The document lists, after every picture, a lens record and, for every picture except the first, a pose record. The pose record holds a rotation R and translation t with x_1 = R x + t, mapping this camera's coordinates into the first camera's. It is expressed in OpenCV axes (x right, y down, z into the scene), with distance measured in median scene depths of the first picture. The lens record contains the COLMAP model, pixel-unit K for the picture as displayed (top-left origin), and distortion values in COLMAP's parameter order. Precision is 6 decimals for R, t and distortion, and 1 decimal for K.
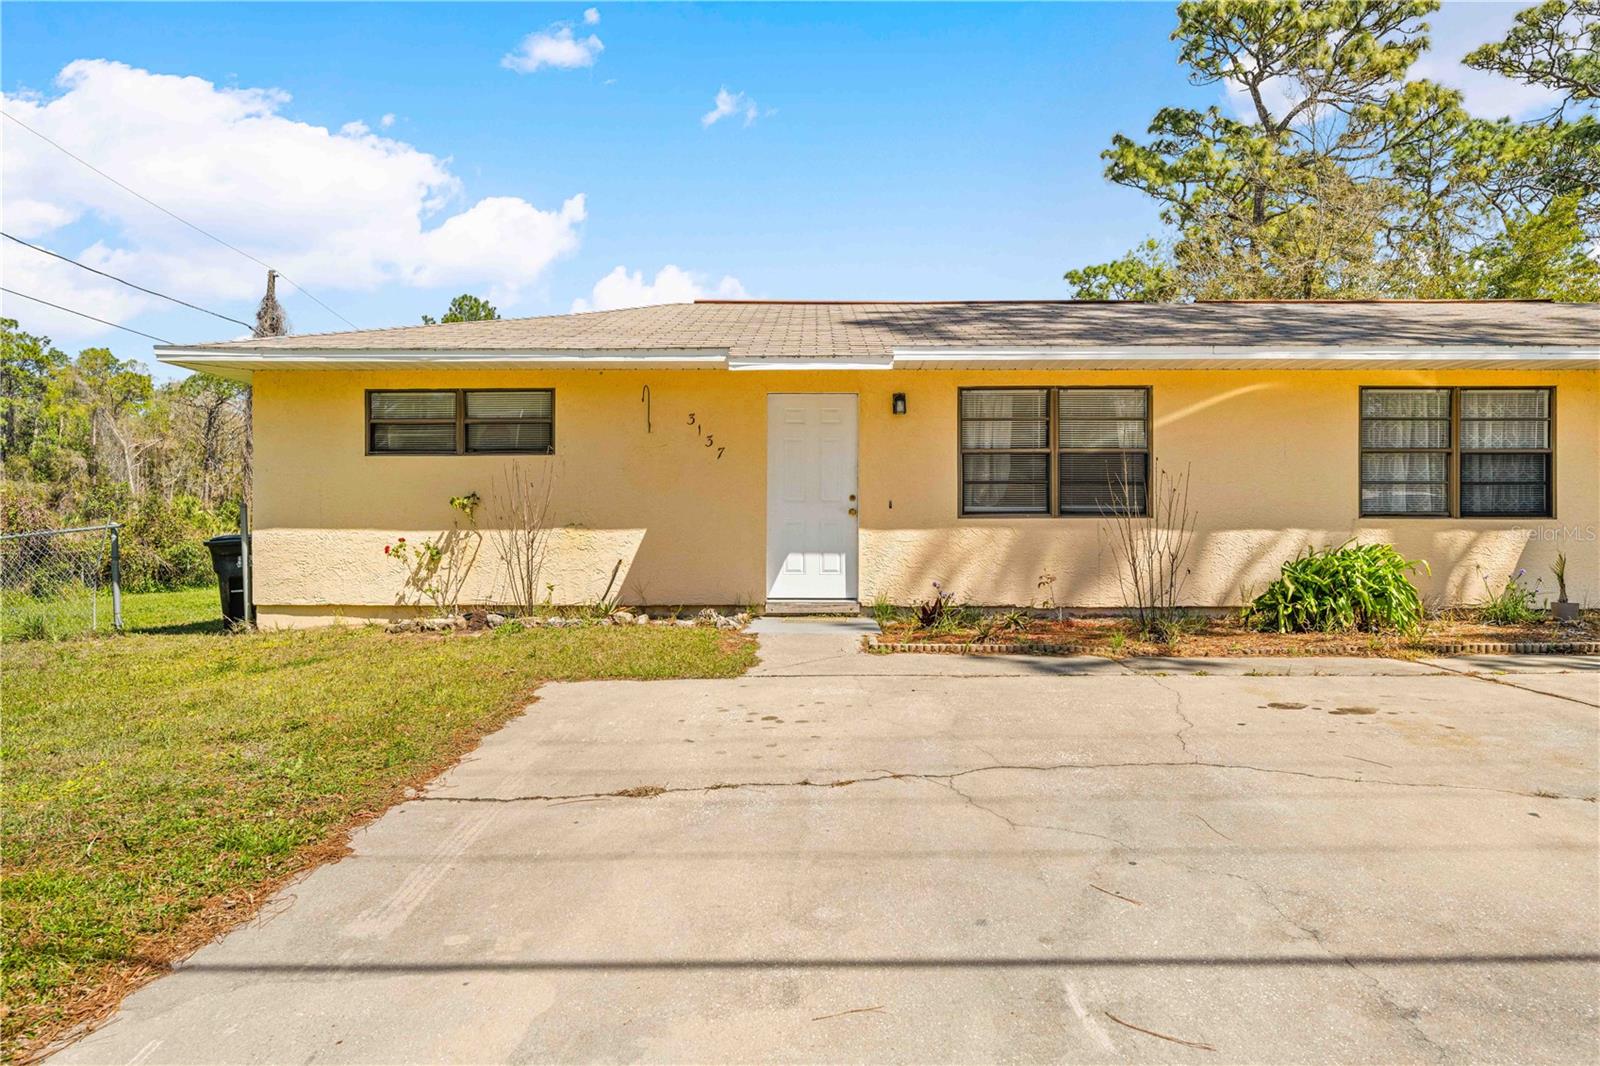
lens RADIAL K [[984.6, 0, 800.0], [0, 984.6, 533.0], [0, 0, 1]] dist [0.000507, 0.000991]
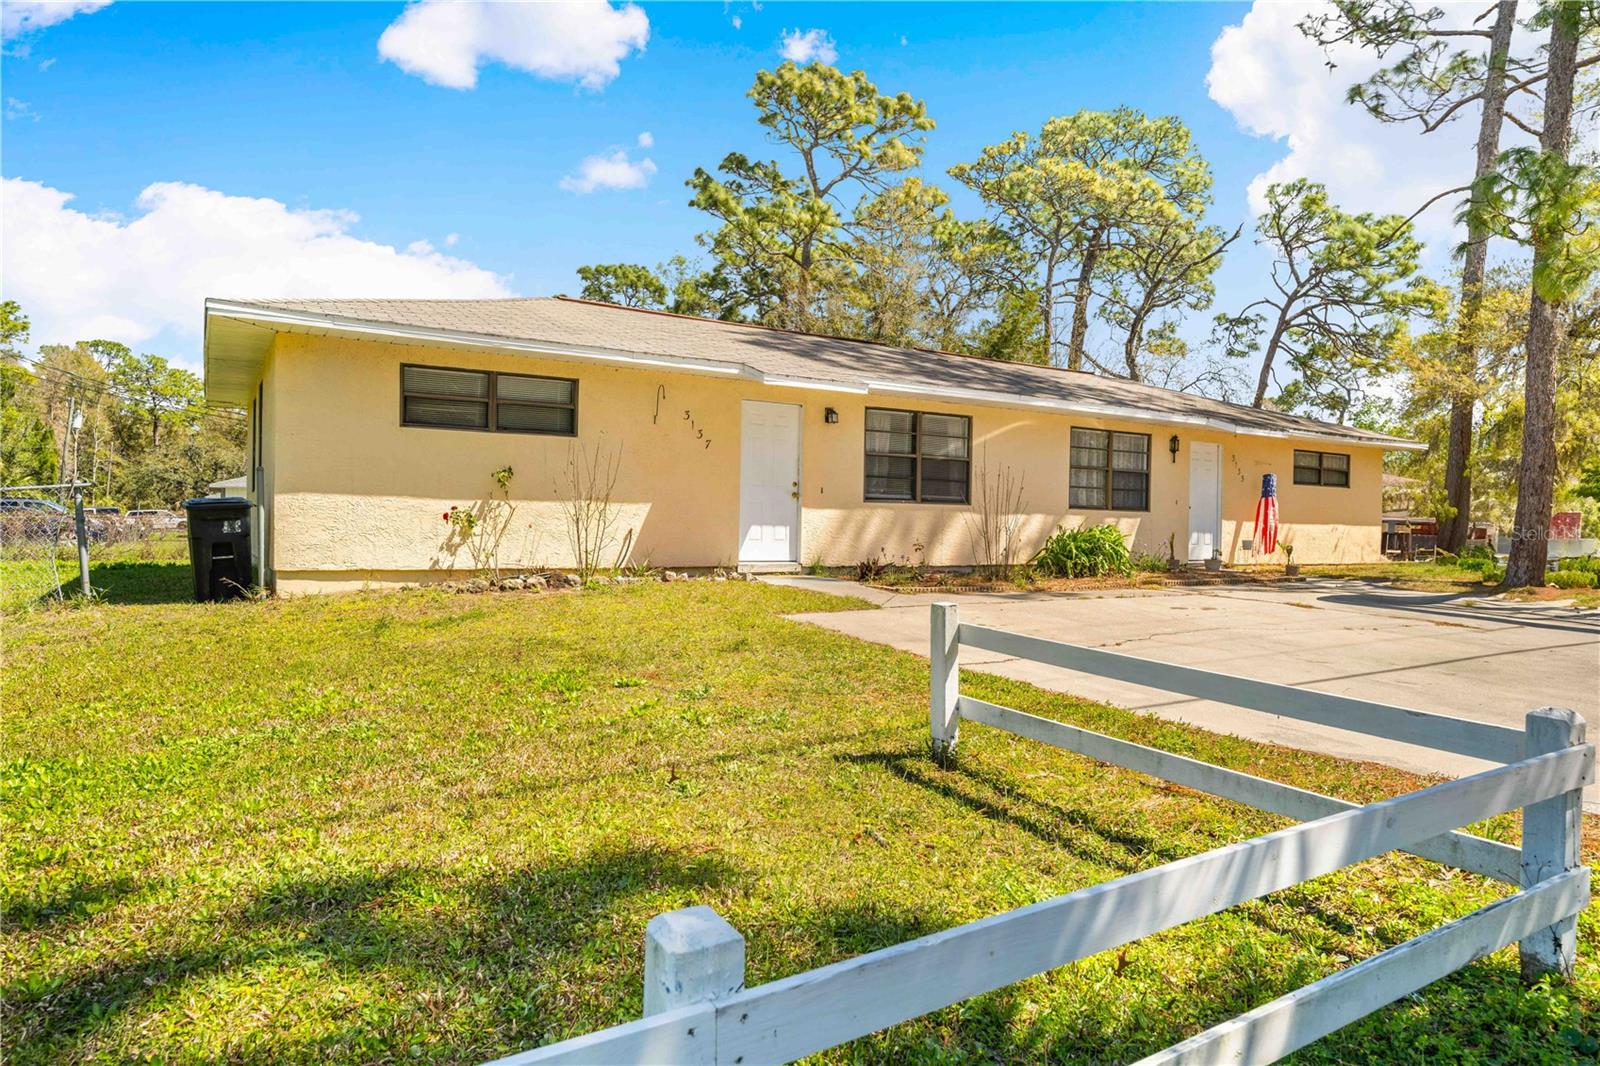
lens RADIAL K [[984.6, 0, 800.0], [0, 984.6, 533.0], [0, 0, 1]] dist [0.000507, 0.000991]
pose [[0.840465, 0.009979, 0.541774, -0.648567], [-0.019162, 0.999752, 0.011311, 0.014453], [-0.541527, -0.019888, 0.840448, -0.108529]]
